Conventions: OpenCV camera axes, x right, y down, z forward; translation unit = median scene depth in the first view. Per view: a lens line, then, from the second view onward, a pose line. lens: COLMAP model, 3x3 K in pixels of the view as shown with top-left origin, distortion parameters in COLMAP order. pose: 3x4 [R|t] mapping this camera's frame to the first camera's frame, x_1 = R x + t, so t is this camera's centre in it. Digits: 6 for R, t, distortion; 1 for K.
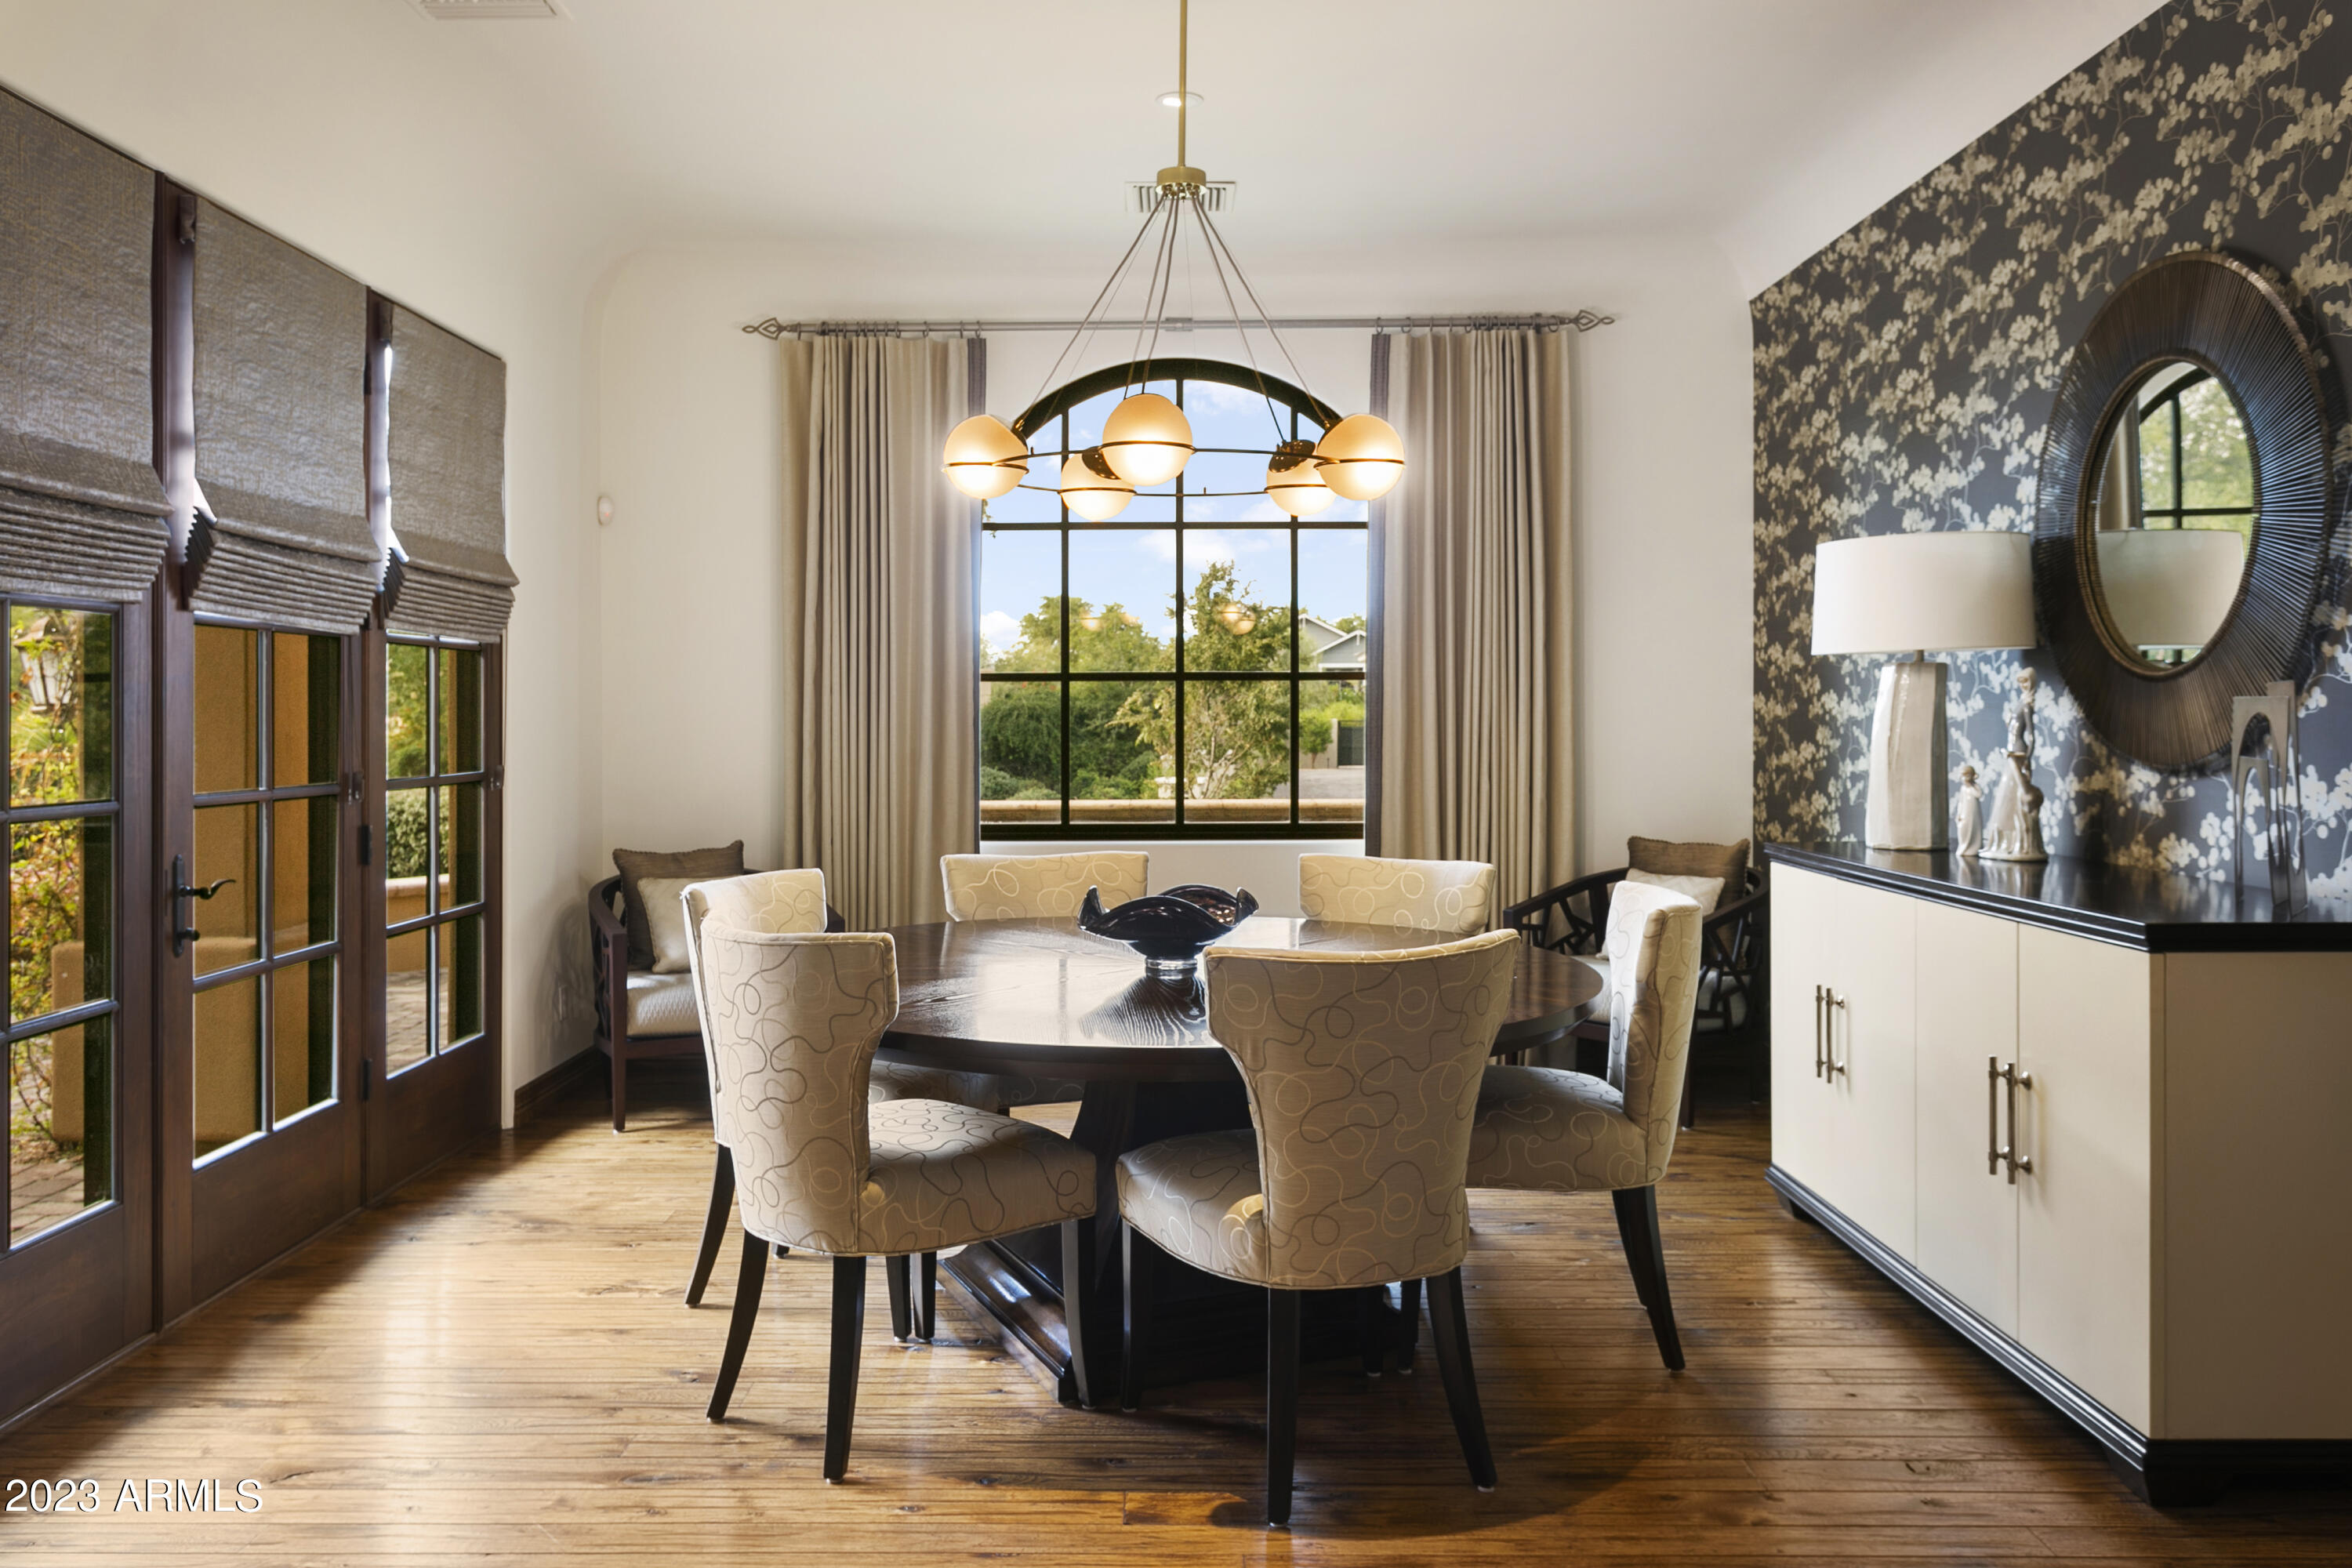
lens RADIAL K [[1792.9, 0, 1147.1], [0, 1792.9, 709.1], [0, 0, 1]] dist [0.000869, -0.001408]
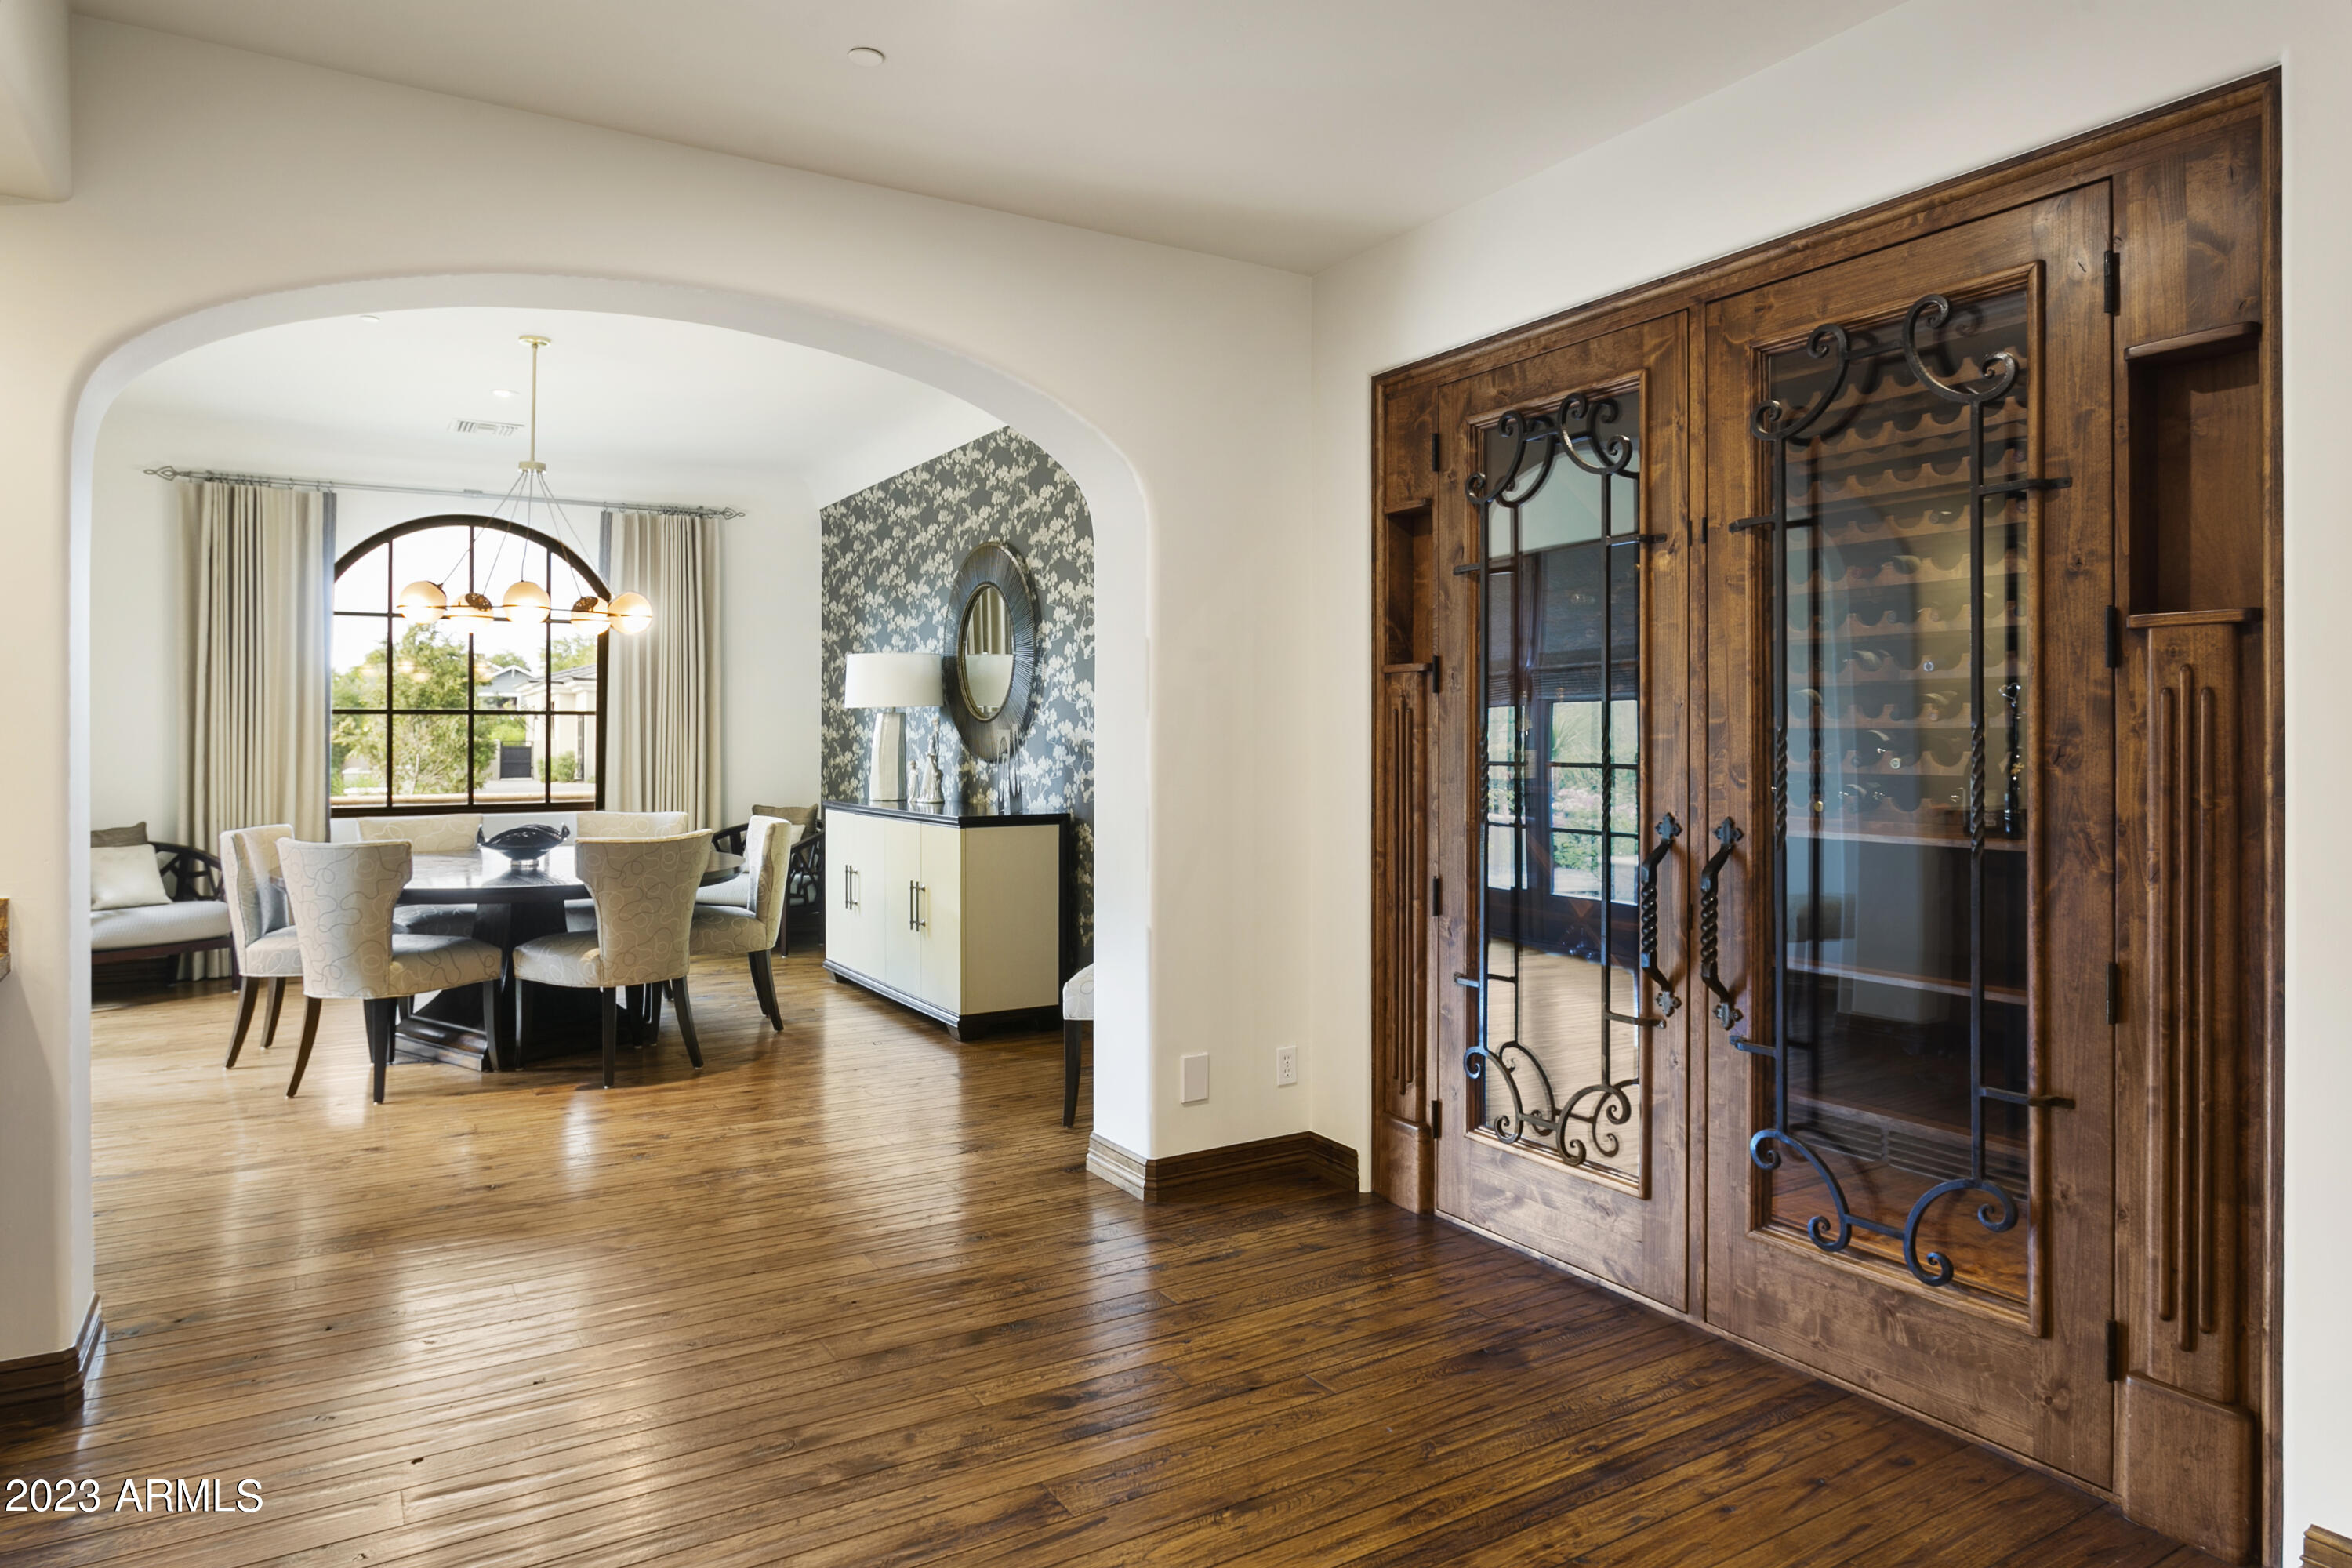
lens RADIAL K [[1448.1, 0, 1170.4], [0, 1448.1, 740.0], [0, 0, 1]] dist [-0.003560, 0.000571]
pose [[0.851672, -0.000178, 0.524076, -0.180931], [-0.002717, 0.999985, 0.004755, -0.002218], [-0.524069, -0.005474, 0.851658, -0.607446]]
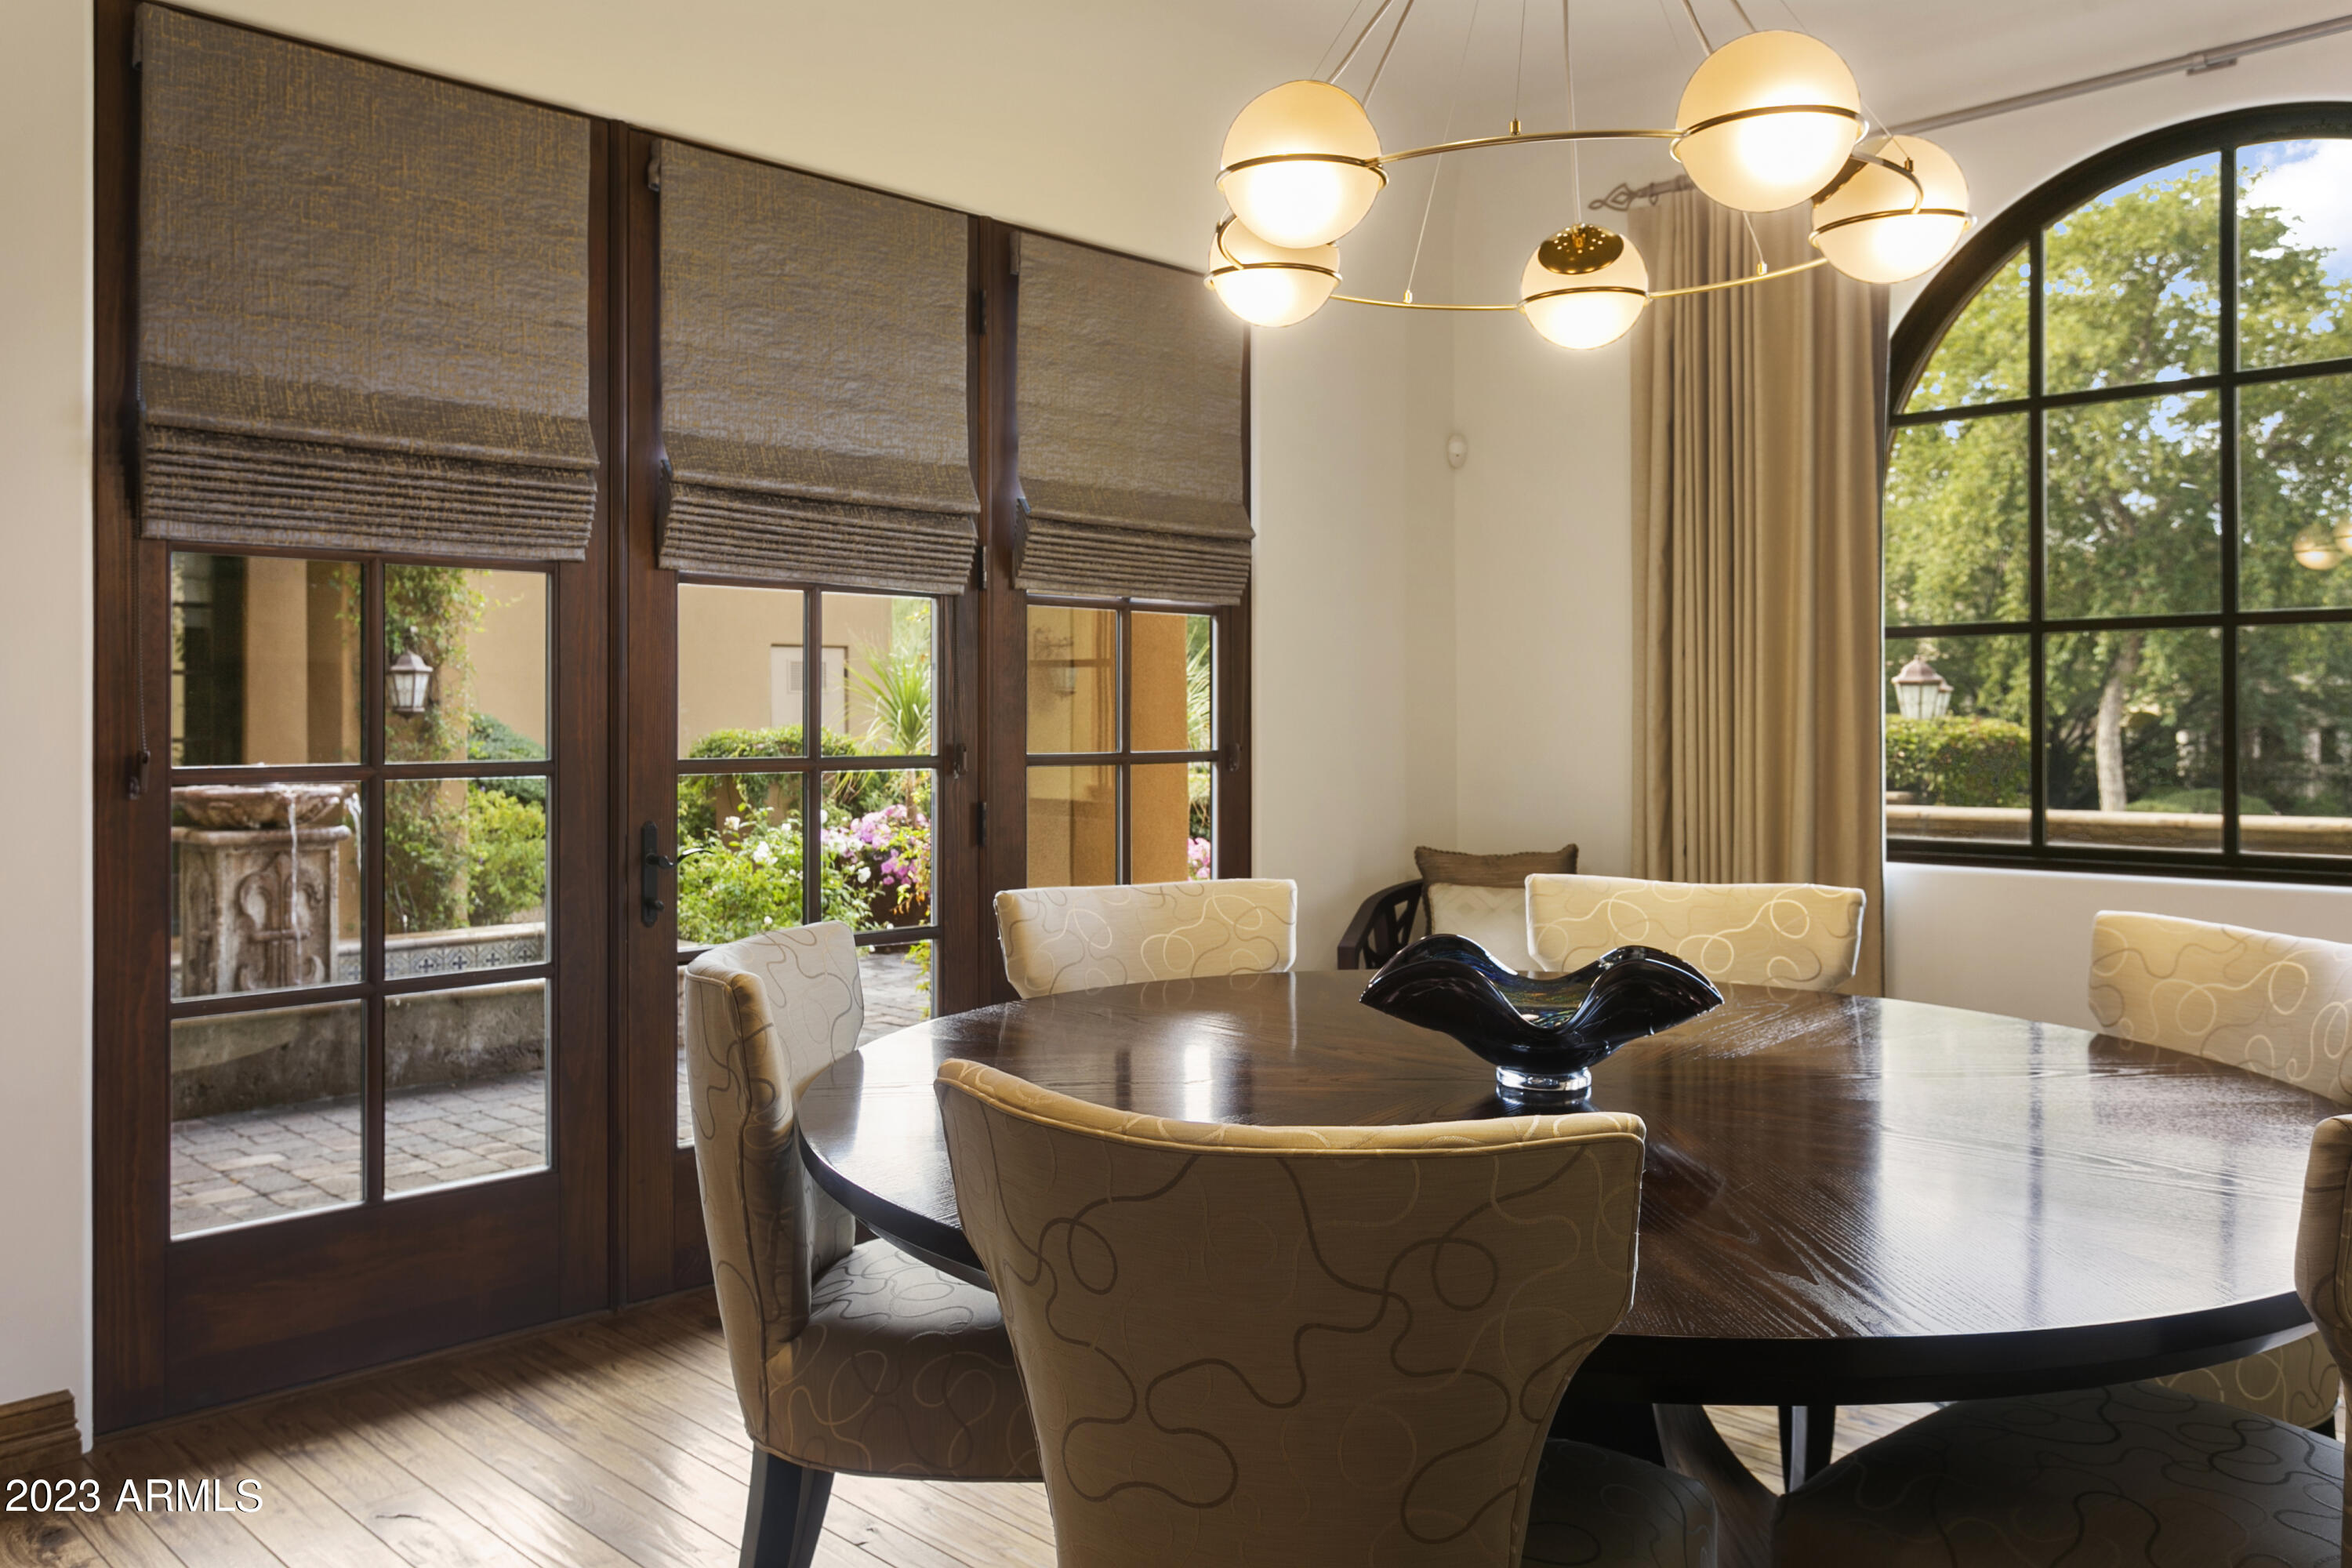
lens RADIAL K [[1792.9, 0, 1147.1], [0, 1792.9, 709.1], [0, 0, 1]] dist [0.000869, -0.001408]
pose [[0.713574, -0.002663, -0.700575, 0.268289], [0.002304, 0.999996, -0.001454, 0.018411], [0.700576, -0.000577, 0.713577, 0.402533]]
